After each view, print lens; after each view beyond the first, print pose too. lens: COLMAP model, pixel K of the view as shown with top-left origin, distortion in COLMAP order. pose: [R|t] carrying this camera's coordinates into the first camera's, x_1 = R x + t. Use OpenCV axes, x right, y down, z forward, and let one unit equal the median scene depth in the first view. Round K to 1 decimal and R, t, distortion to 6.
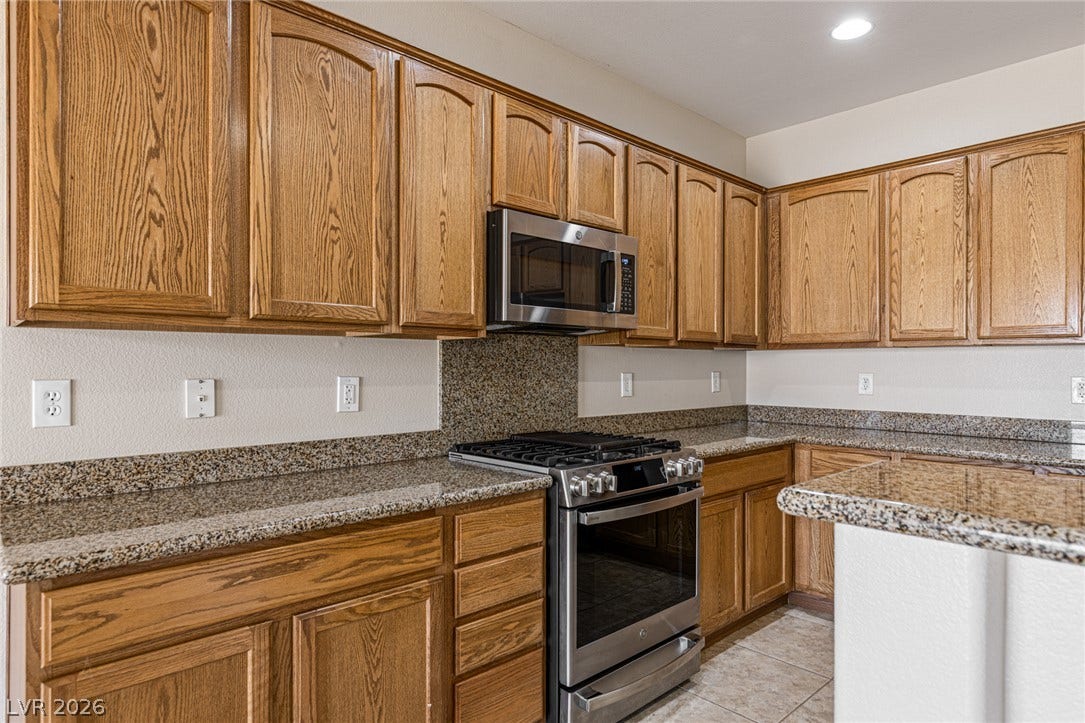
lens RADIAL K [[621.9, 0, 542.6], [0, 621.9, 362.1], [0, 0, 1]] dist [0.000758, 0.000262]
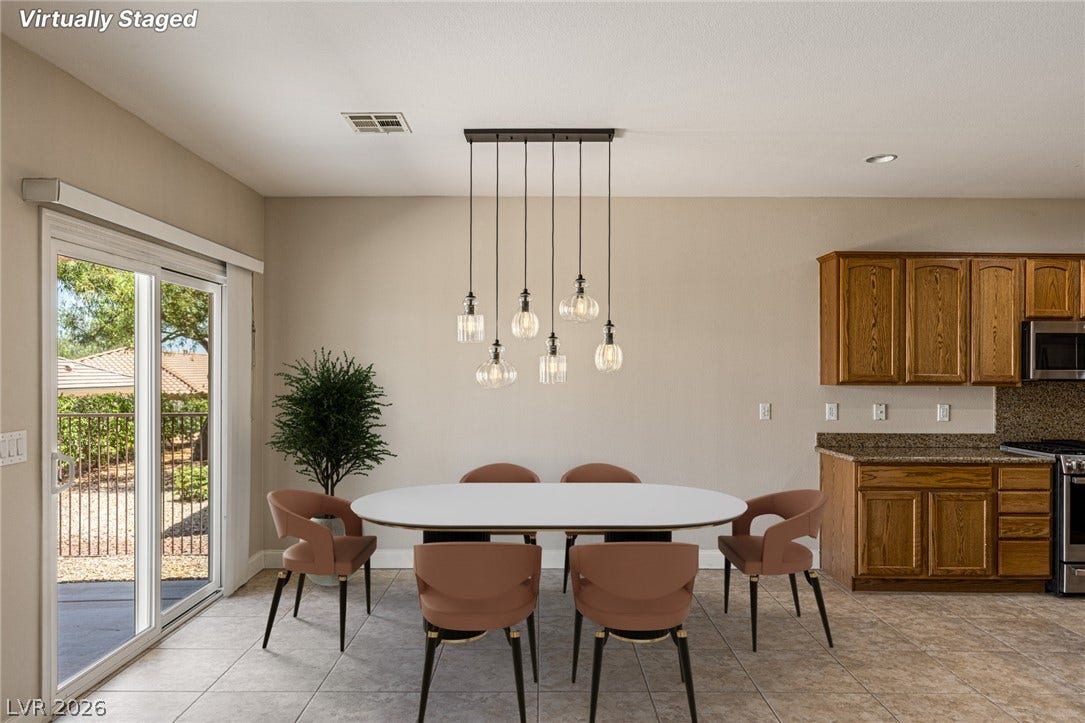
lens RADIAL K [[736.2, 0, 542.4], [0, 736.2, 363.8], [0, 0, 1]] dist [-0.003894, 0.002808]
pose [[0.733357, 0.000501, -0.679844, 0.435814], [-0.002496, 0.999995, -0.001955, -0.119707], [0.679839, 0.003130, 0.733354, -1.982764]]
